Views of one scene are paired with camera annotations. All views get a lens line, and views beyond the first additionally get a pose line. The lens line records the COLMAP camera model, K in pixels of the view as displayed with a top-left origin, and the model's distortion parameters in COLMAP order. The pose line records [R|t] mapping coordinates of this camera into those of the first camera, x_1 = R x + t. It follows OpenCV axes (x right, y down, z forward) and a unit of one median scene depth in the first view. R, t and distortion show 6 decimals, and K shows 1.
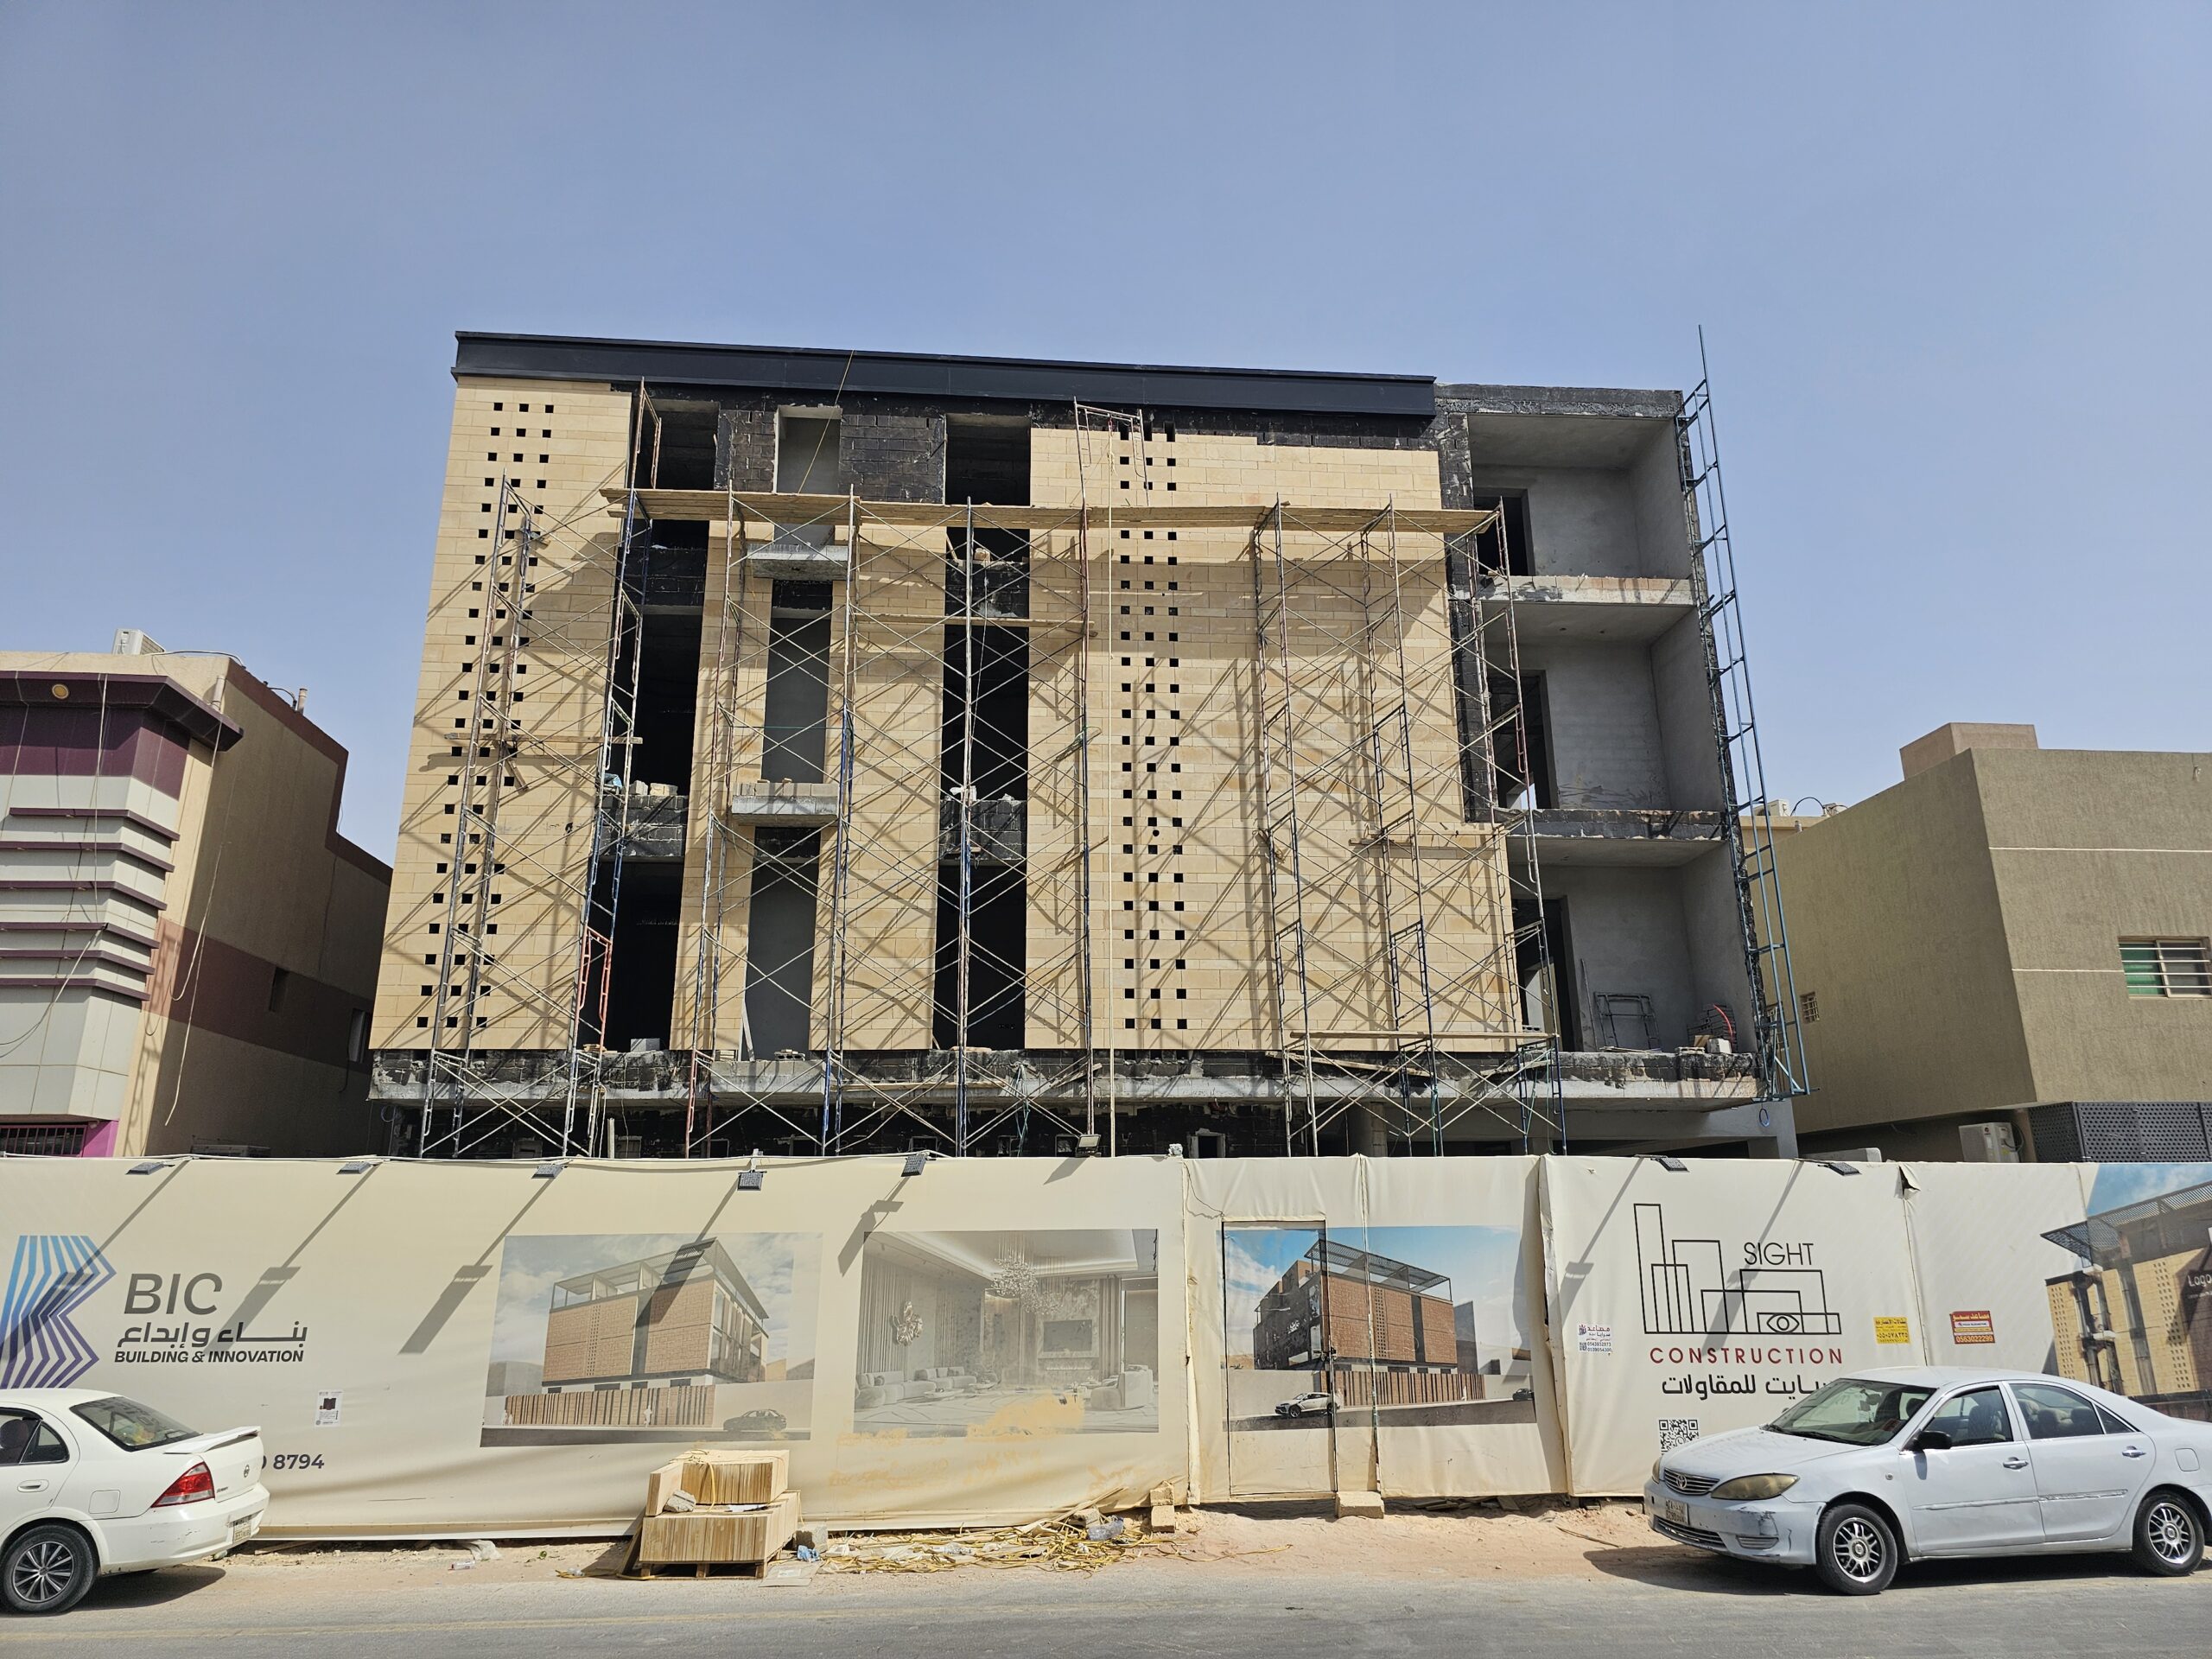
lens RADIAL K [[1482.5, 0, 1128.6], [0, 1482.5, 802.1], [0, 0, 1]] dist [0.061812, -0.059110]
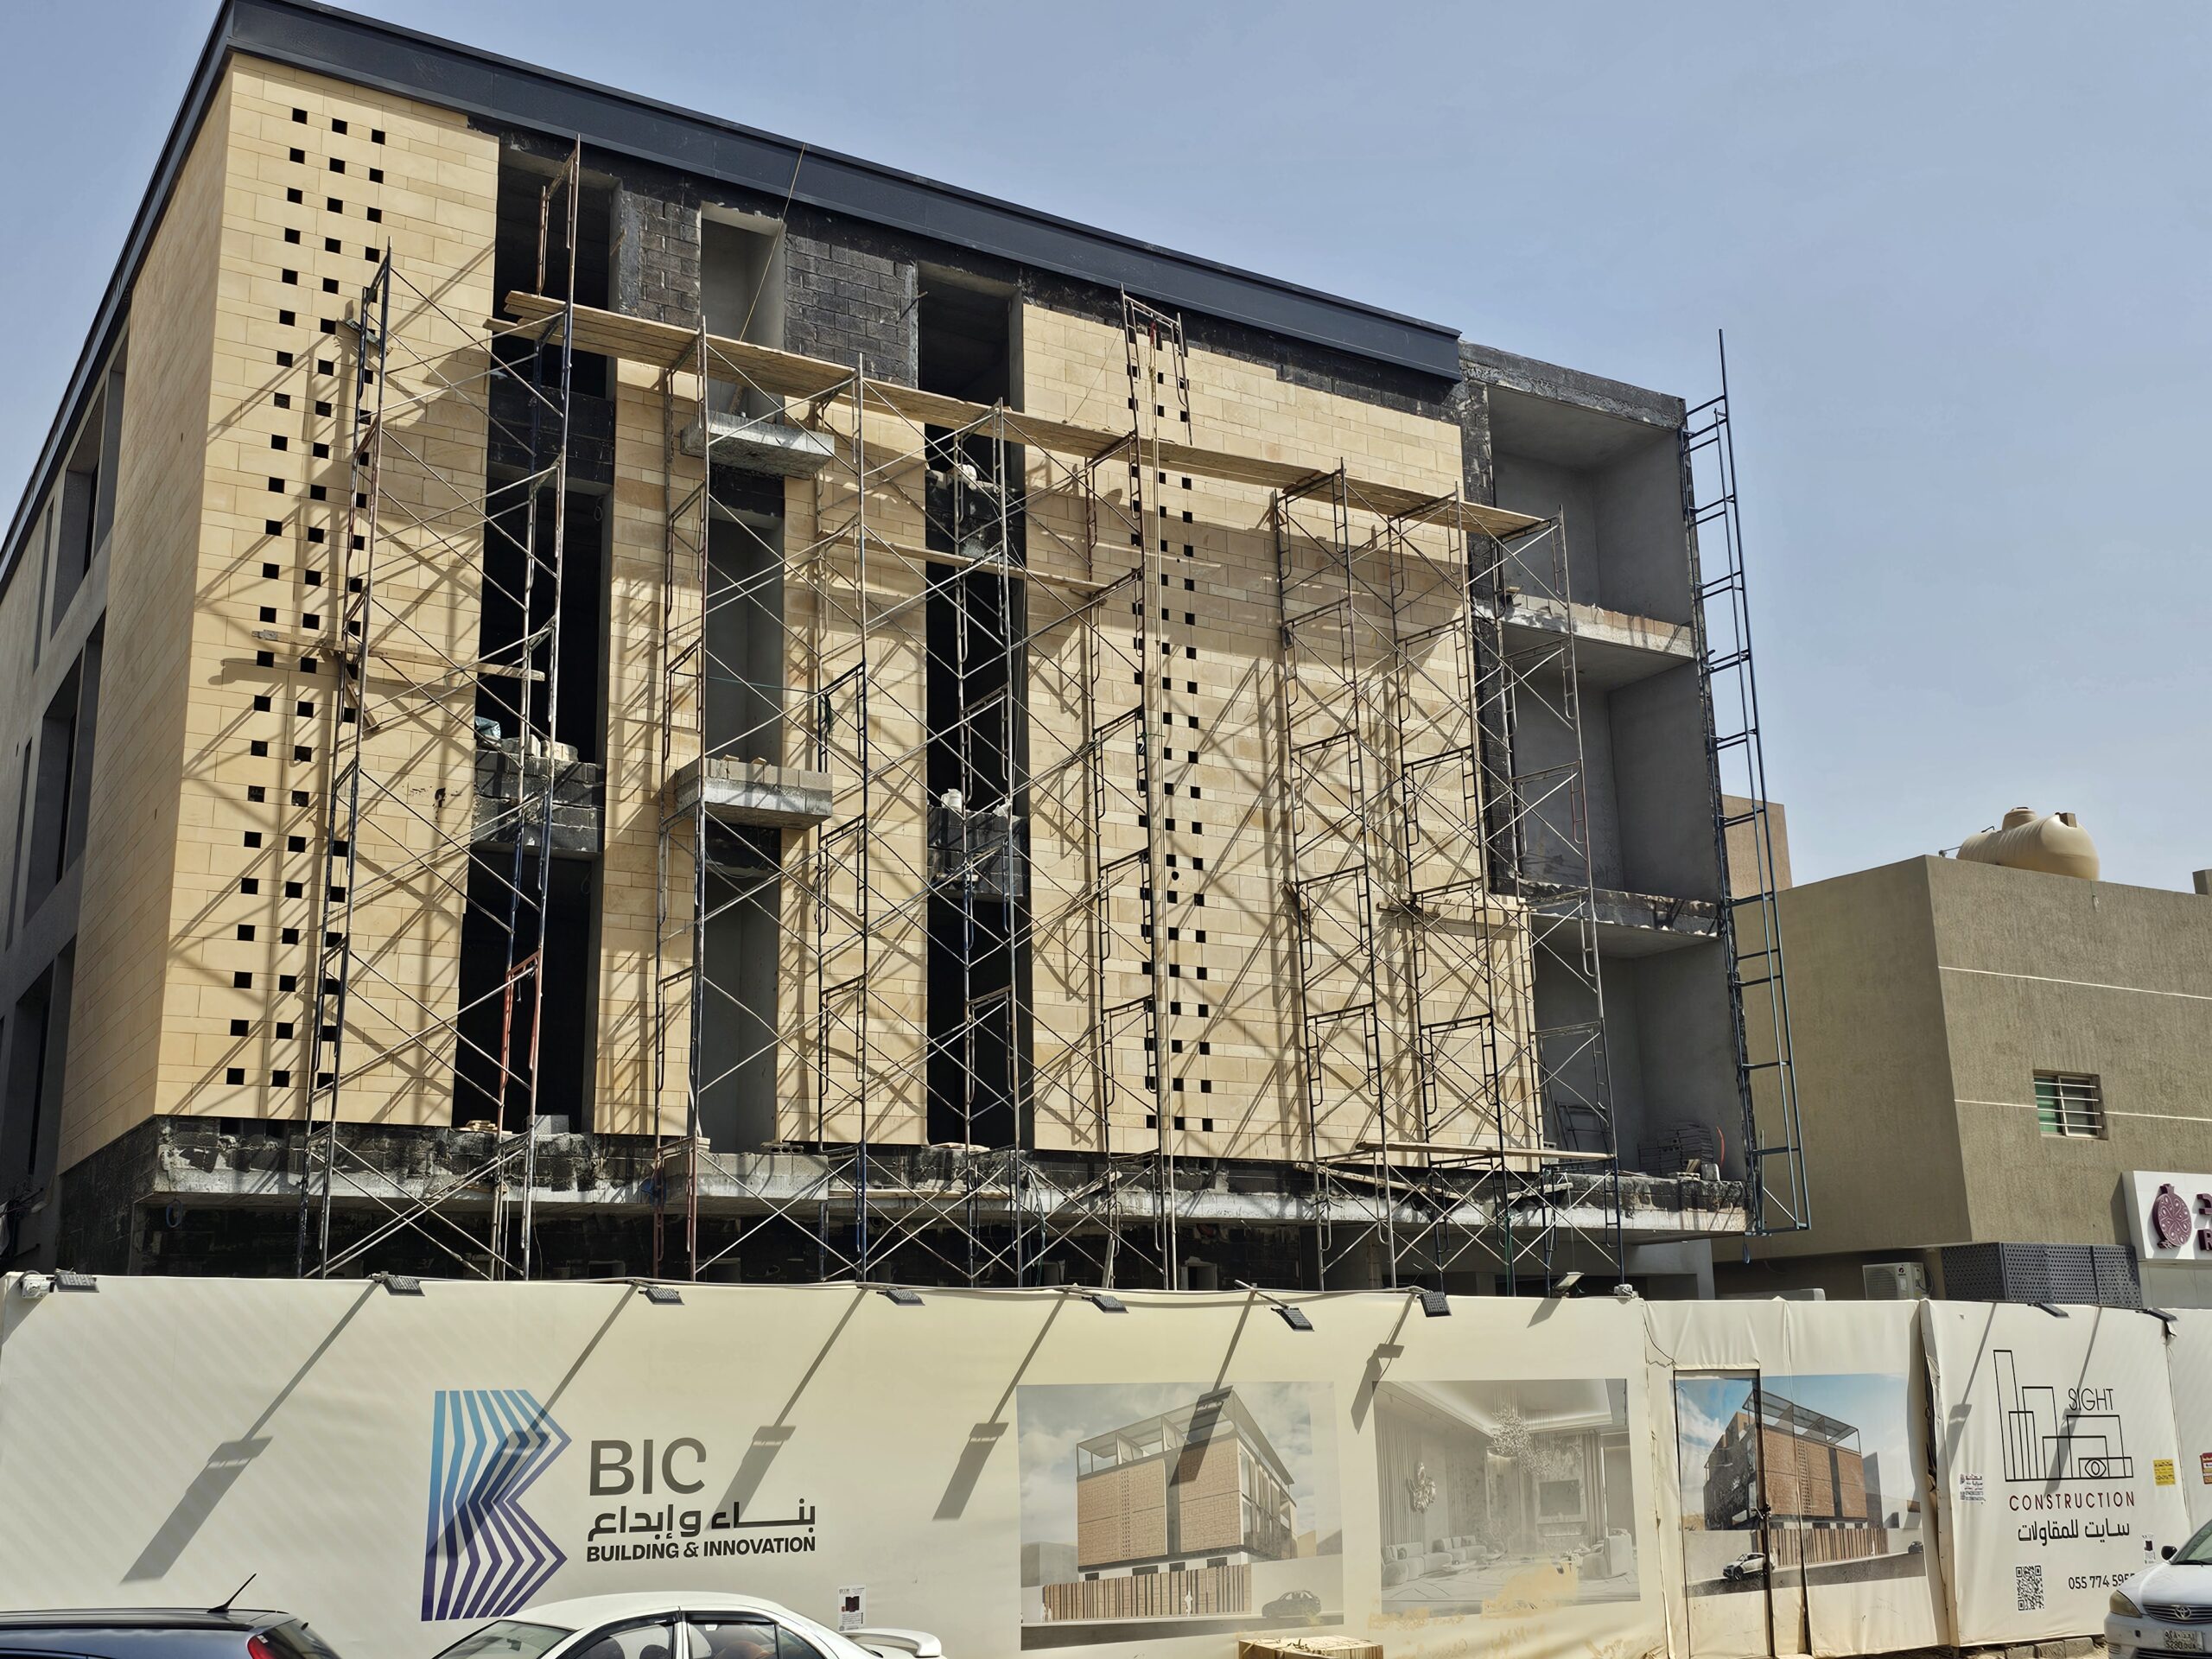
lens RADIAL K [[2271.5, 0, 1106.0], [0, 2271.5, 829.5], [0, 0, 1]] dist [0.080199, -0.094149]
pose [[0.897637, 0.096414, 0.430061, -0.544185], [-0.111364, 0.993733, 0.009662, -0.010650], [-0.426434, -0.056566, 0.902748, -0.050459]]
